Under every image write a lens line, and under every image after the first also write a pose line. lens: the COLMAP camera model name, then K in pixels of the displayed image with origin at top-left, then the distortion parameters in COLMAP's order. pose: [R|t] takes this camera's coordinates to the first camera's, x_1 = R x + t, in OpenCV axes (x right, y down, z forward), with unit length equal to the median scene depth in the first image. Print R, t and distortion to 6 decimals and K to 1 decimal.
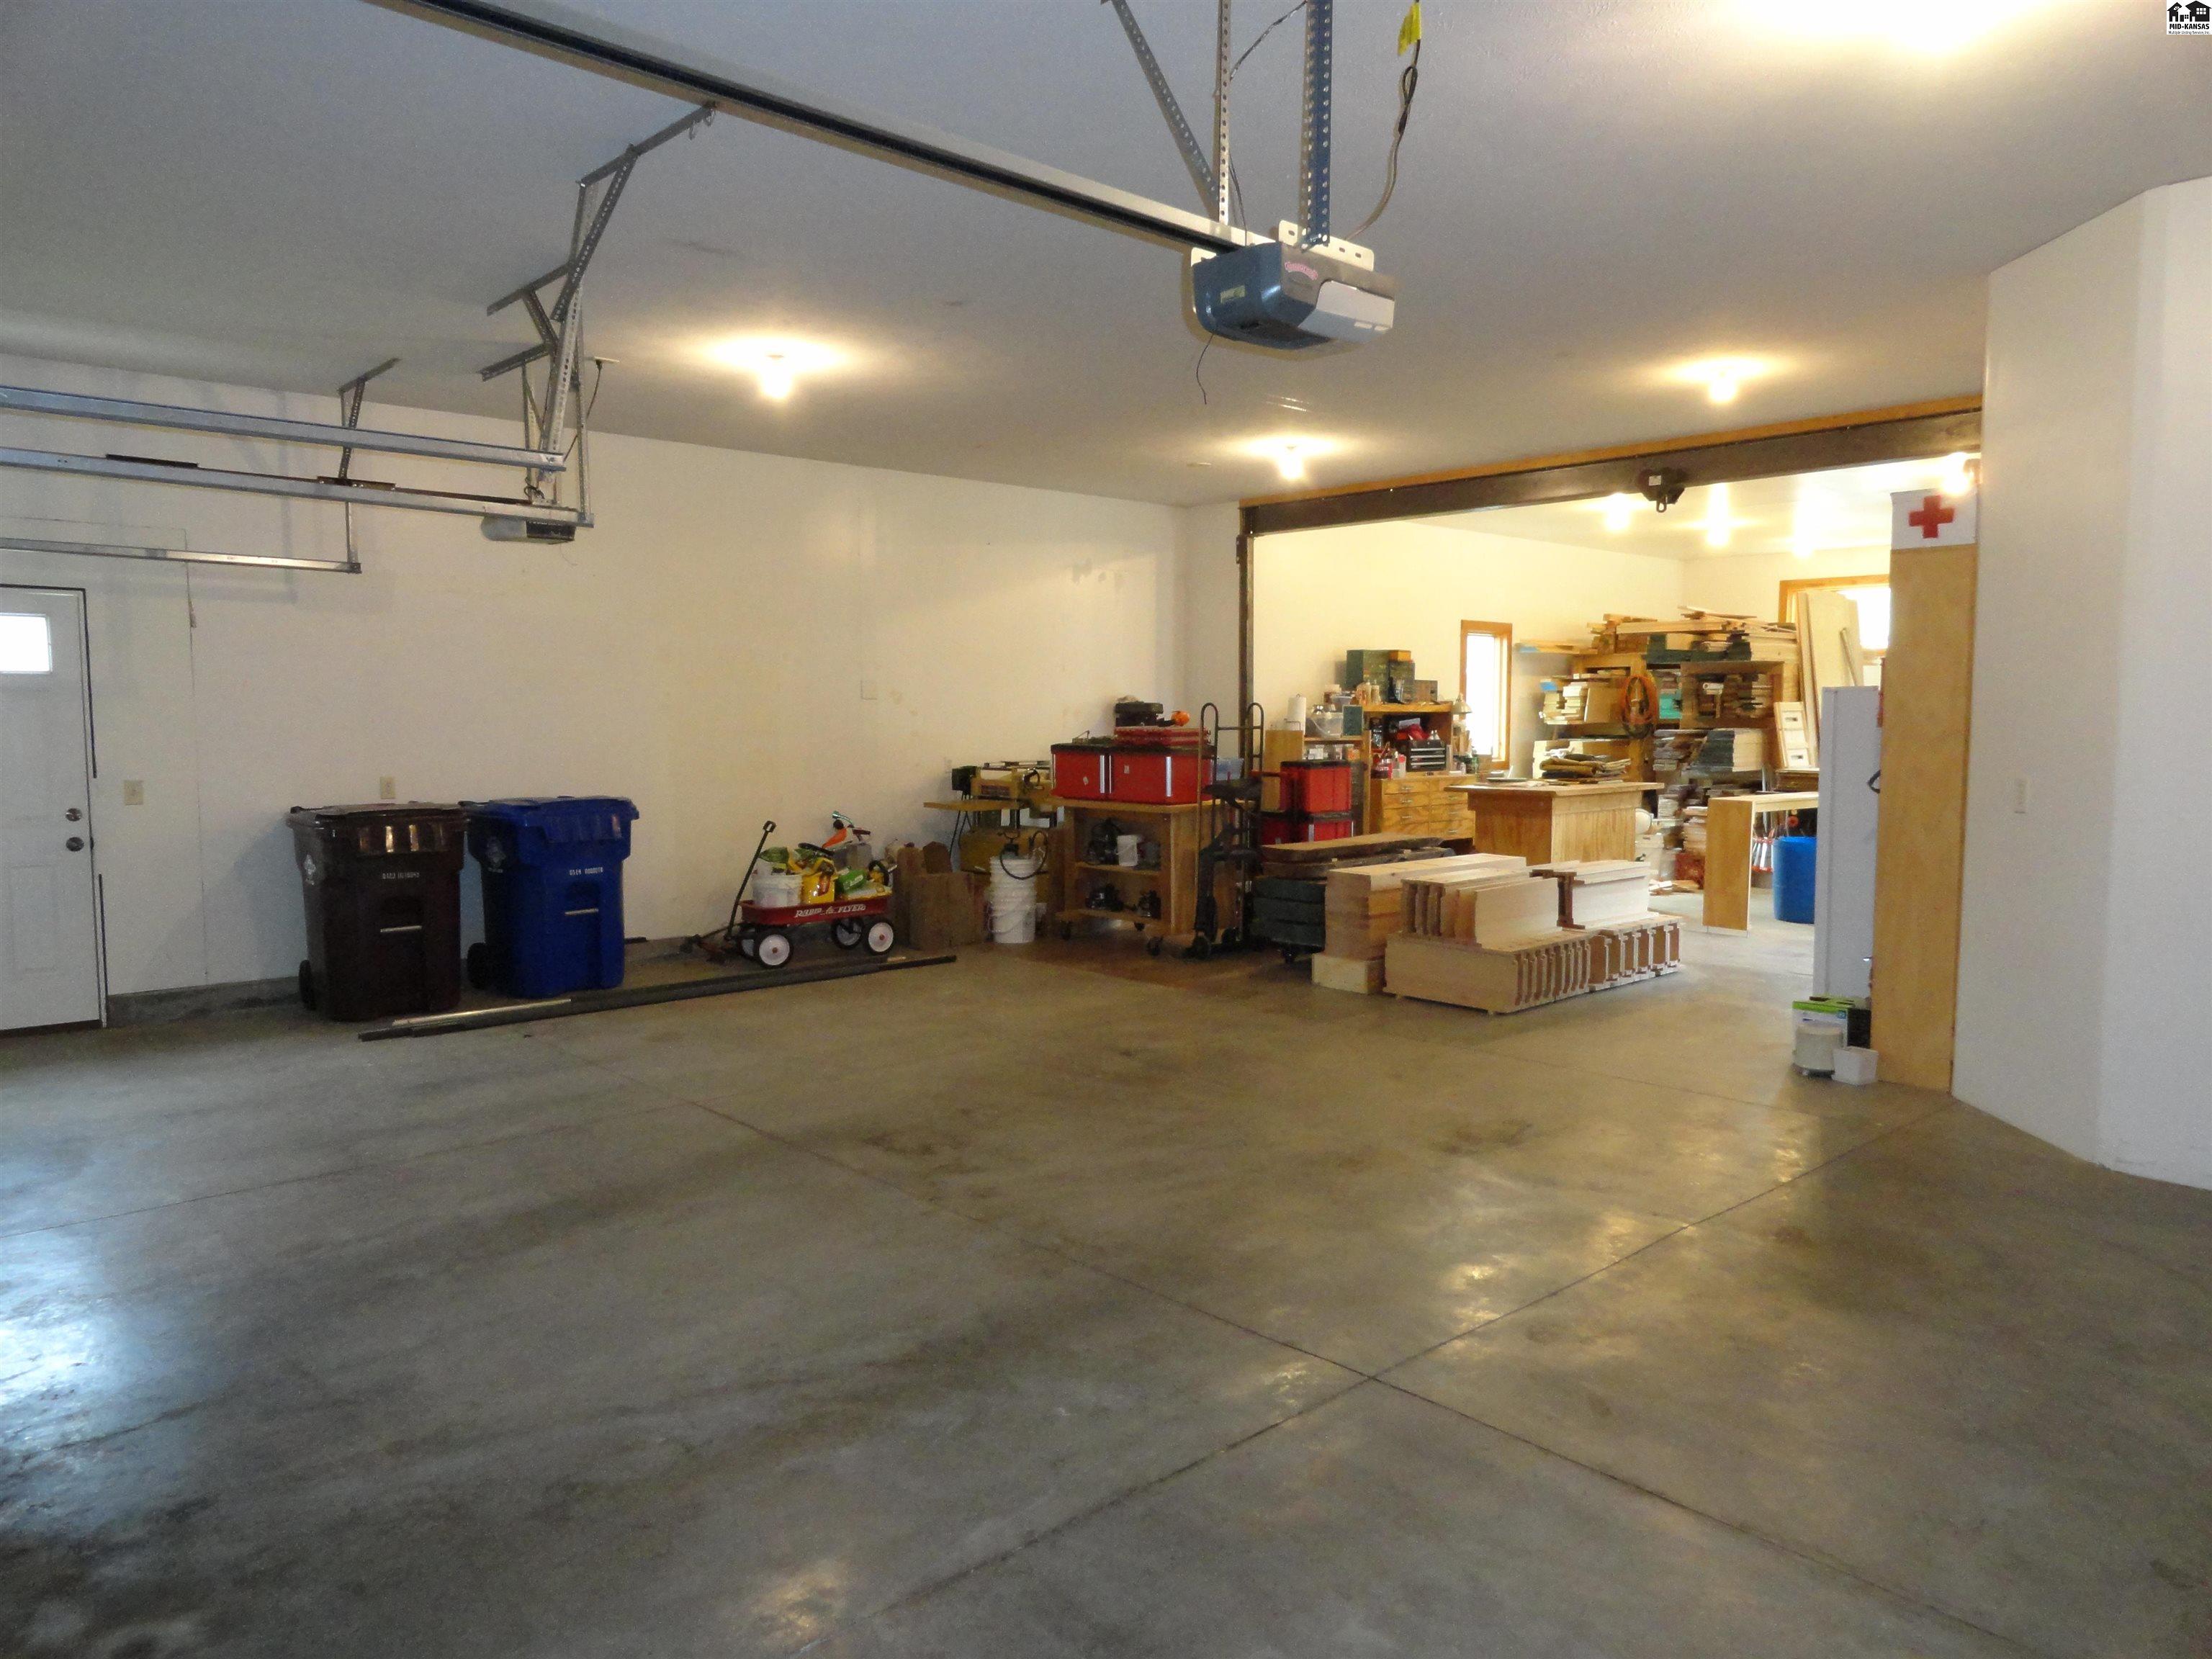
lens RADIAL K [[1520.0, 0, 1119.2], [0, 1520.0, 827.7], [0, 0, 1]] dist [-0.003102, 0.002573]
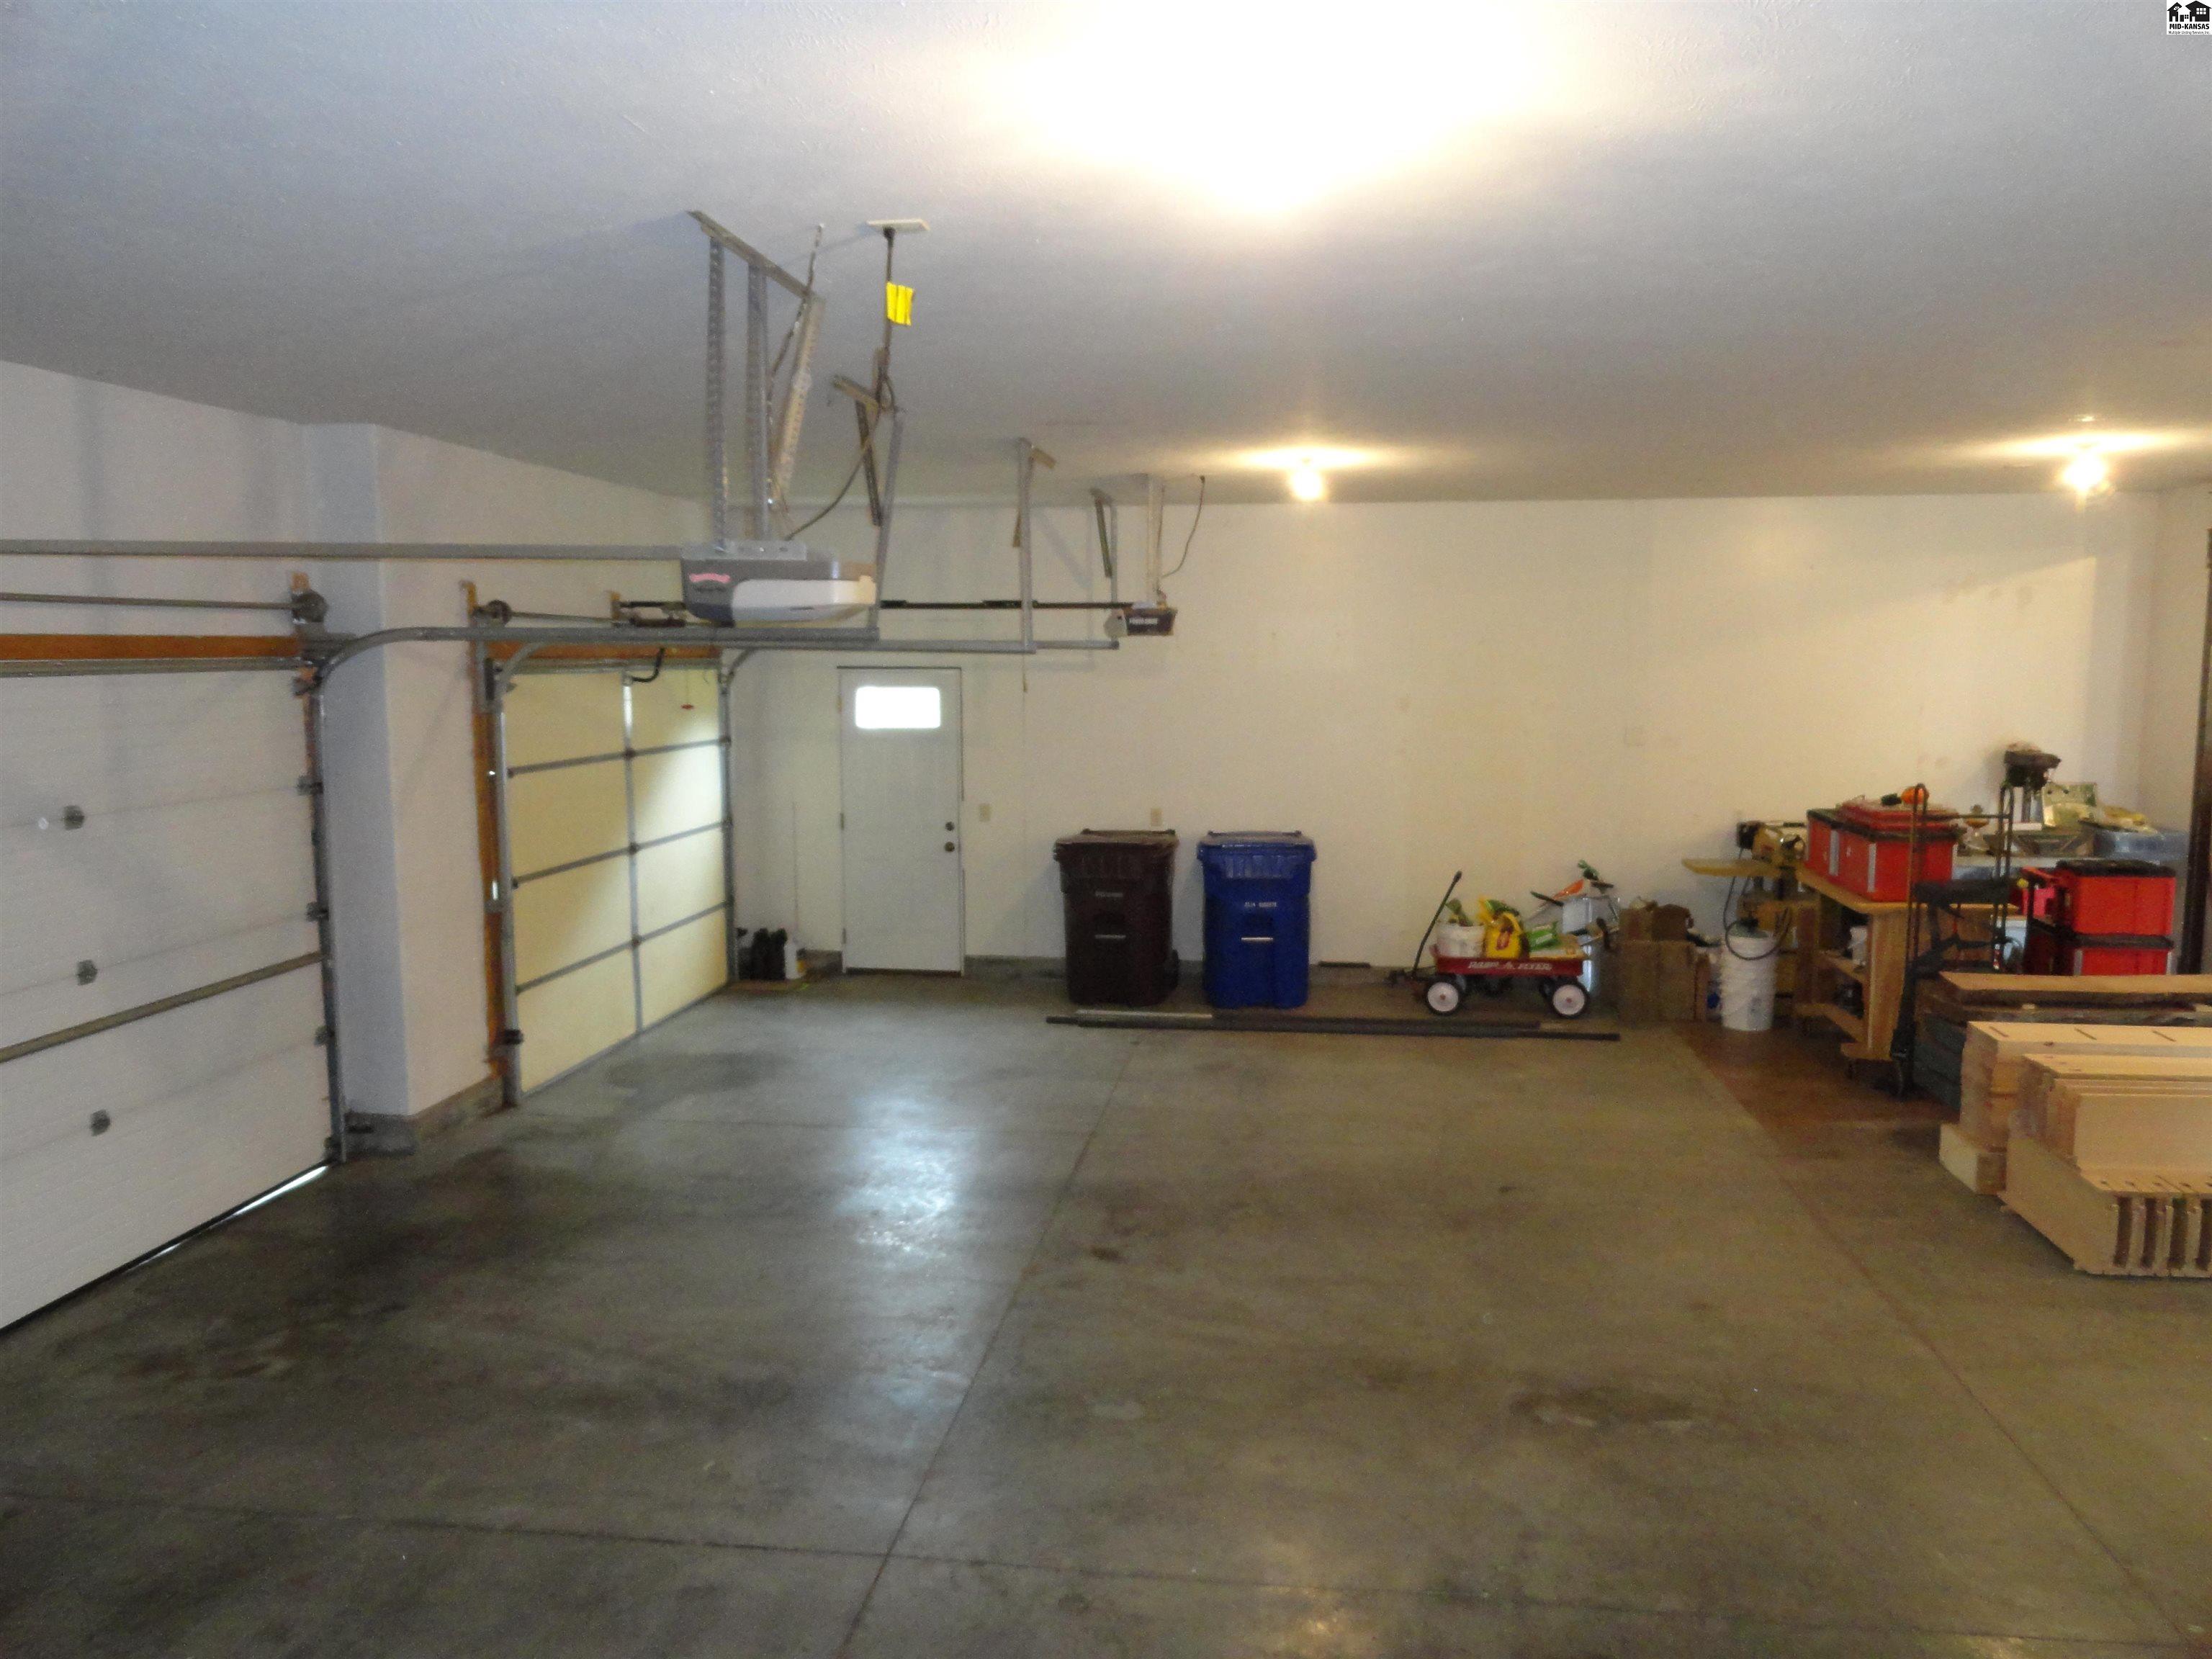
lens RADIAL K [[1520.0, 0, 1119.2], [0, 1520.0, 827.7], [0, 0, 1]] dist [-0.003102, 0.002573]
pose [[0.647590, 0.085870, -0.757135, 0.334795], [-0.054671, 0.996305, 0.066235, -0.075240], [0.760025, -0.001500, 0.649892, 0.134511]]
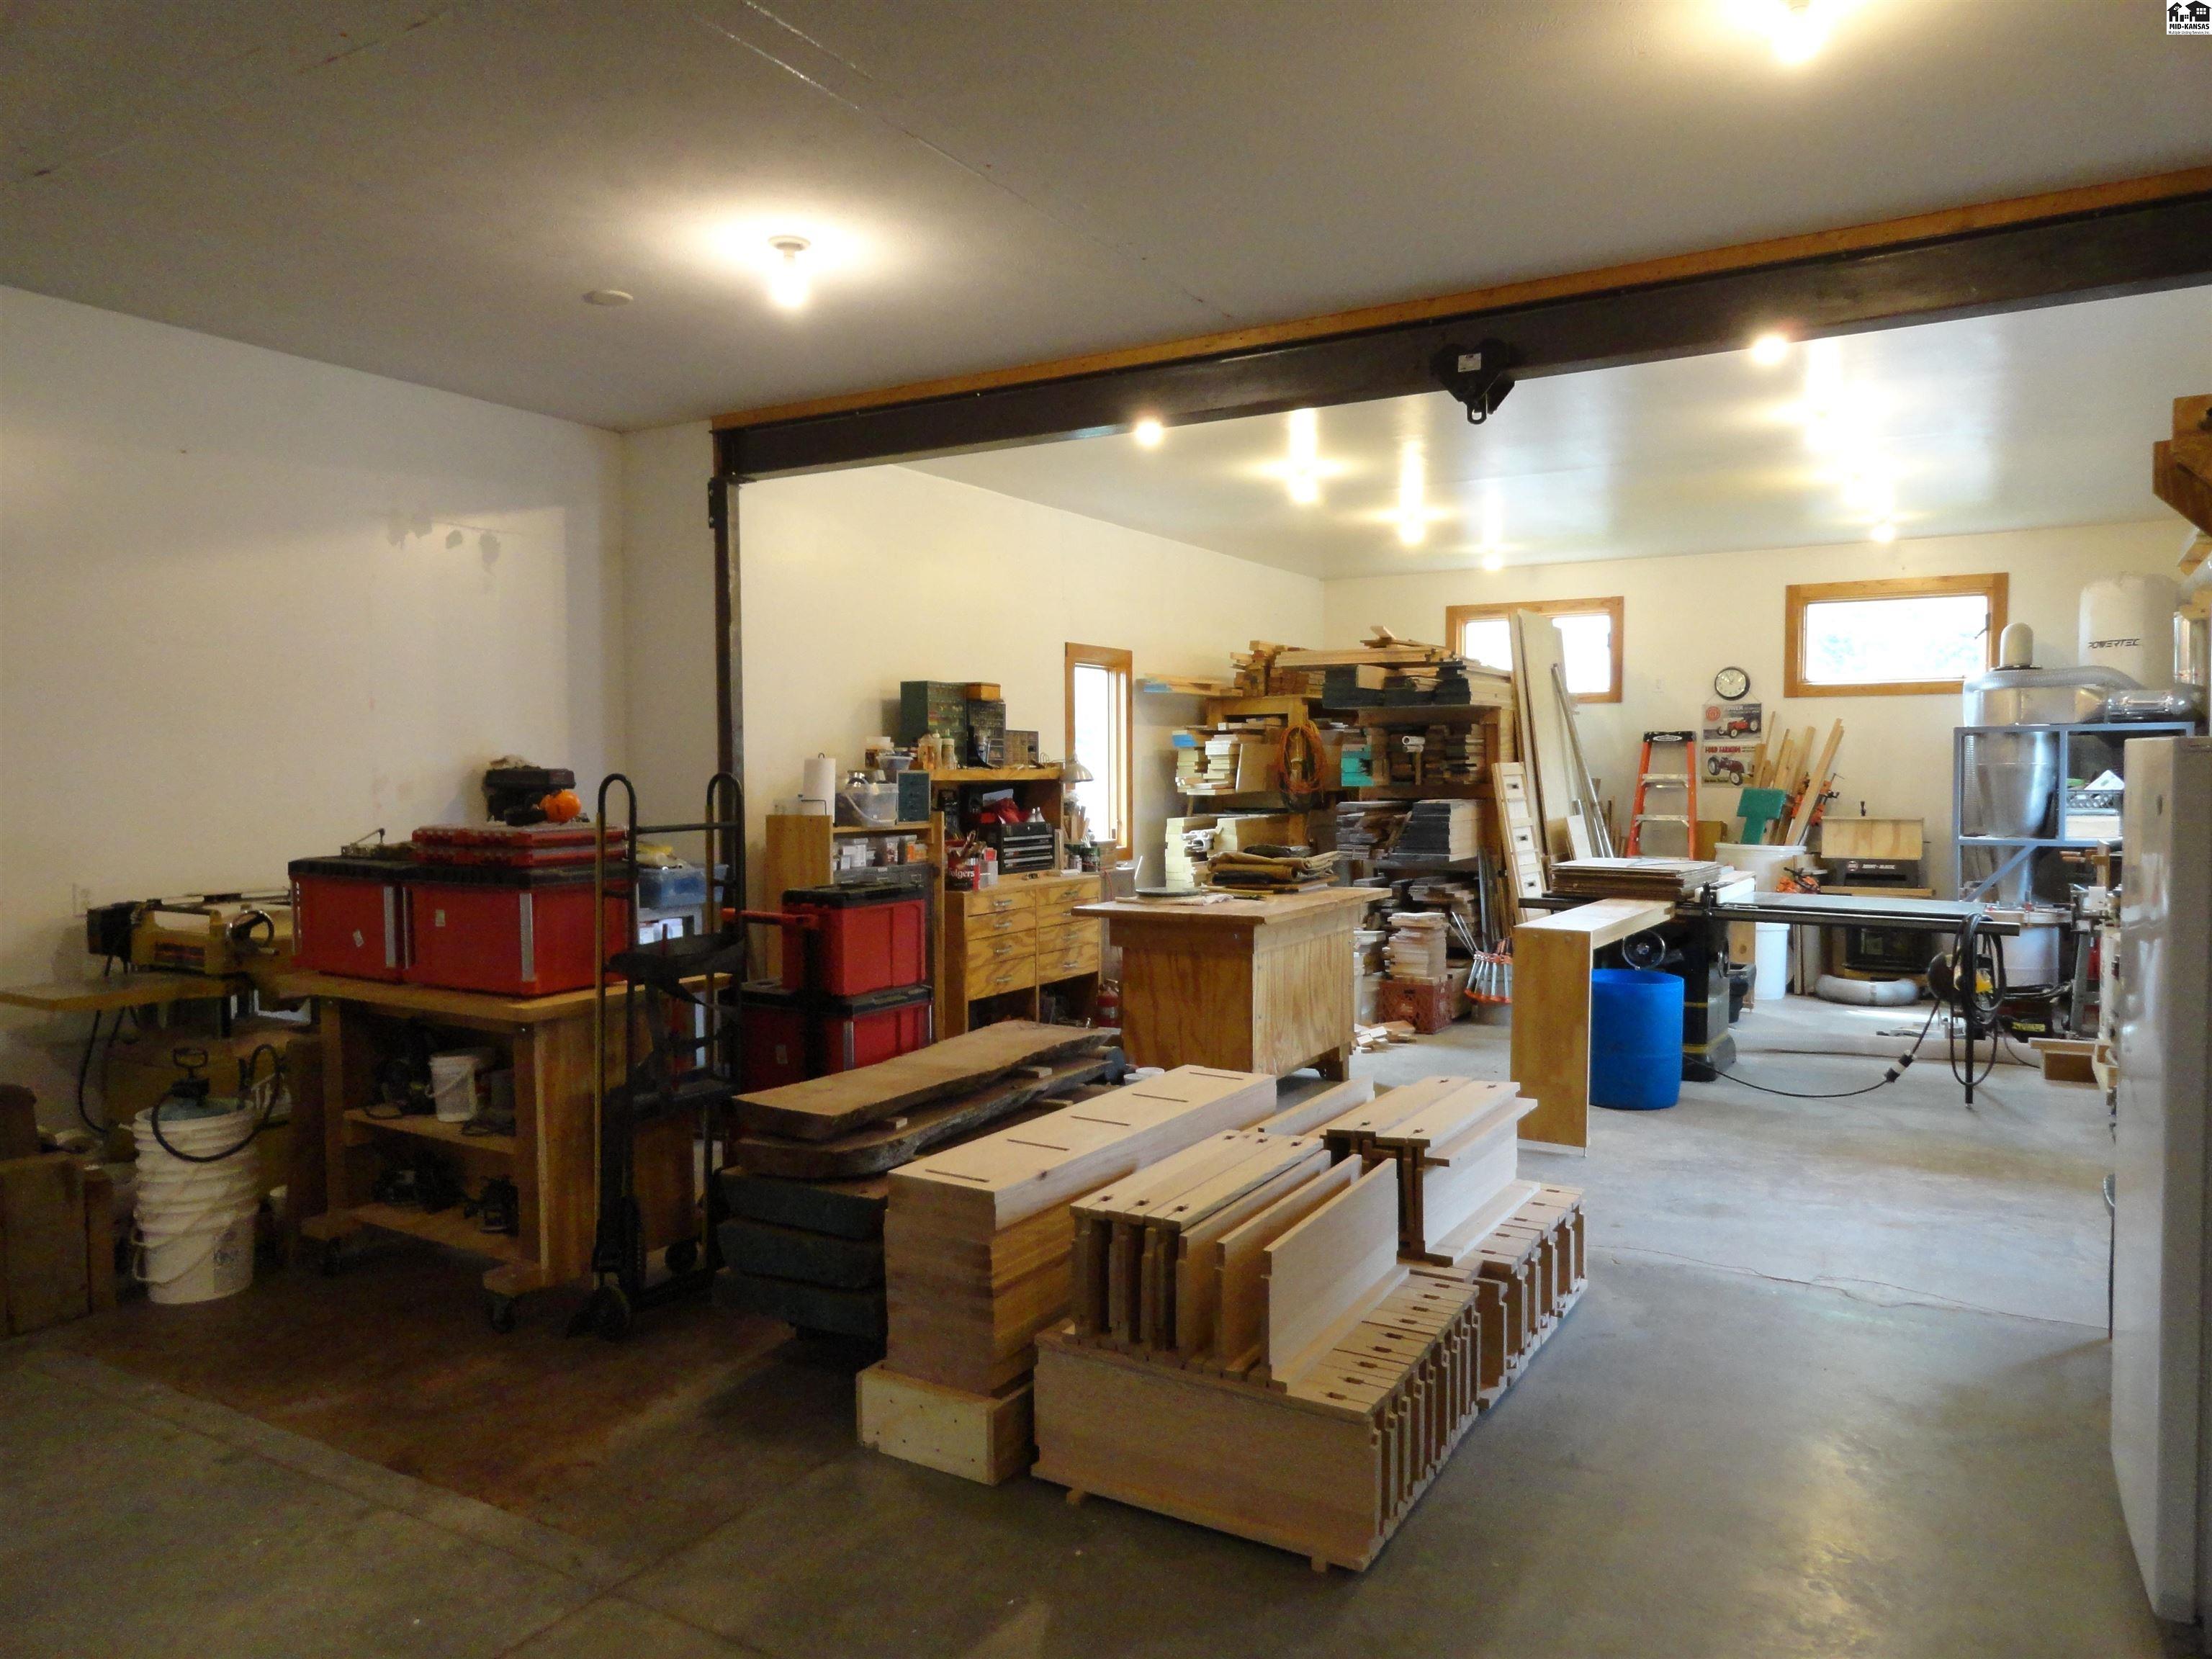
lens RADIAL K [[1520.0, 0, 1119.2], [0, 1520.0, 827.7], [0, 0, 1]] dist [-0.003102, 0.002573]
pose [[0.954514, -0.015826, 0.297745, 0.057416], [0.026873, 0.999093, -0.033045, -0.039889], [-0.296952, 0.039543, 0.954073, 0.445285]]
